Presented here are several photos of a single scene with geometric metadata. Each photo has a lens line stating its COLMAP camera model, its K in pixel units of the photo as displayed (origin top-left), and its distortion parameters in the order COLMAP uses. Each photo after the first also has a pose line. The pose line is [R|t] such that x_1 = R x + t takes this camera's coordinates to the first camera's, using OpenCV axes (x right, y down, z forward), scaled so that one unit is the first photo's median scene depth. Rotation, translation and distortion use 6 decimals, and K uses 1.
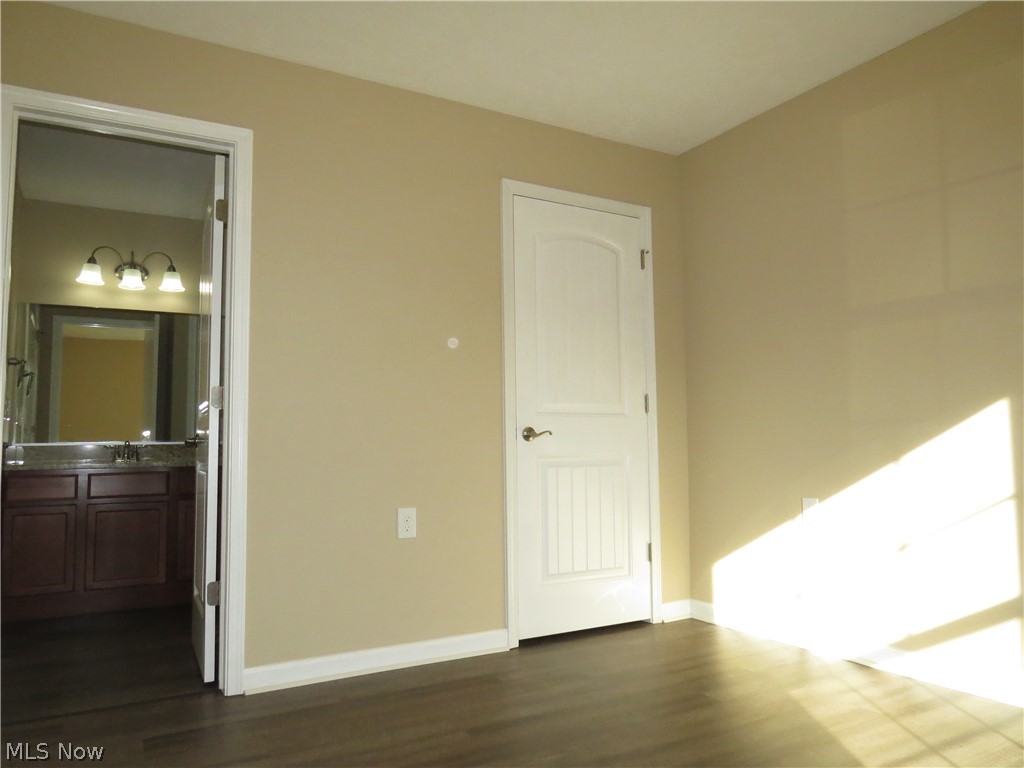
lens RADIAL K [[730.4, 0, 512.0], [0, 730.4, 384.0], [0, 0, 1]] dist [-0.022360, -0.000618]
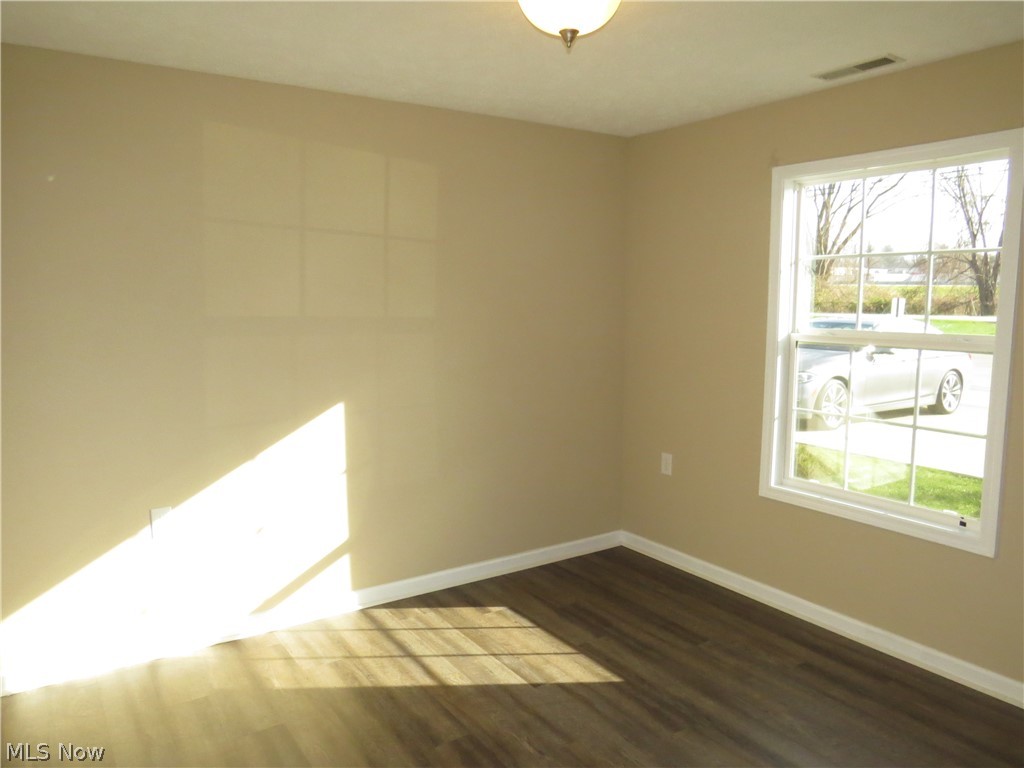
lens RADIAL K [[765.4, 0, 512.0], [0, 765.4, 384.0], [0, 0, 1]] dist [0.030021, 0.001065]
pose [[-0.067876, -0.105057, 0.992147, -0.790823], [-0.084964, 0.991437, 0.099169, -0.187760], [-0.994069, -0.077566, -0.076220, 0.801542]]
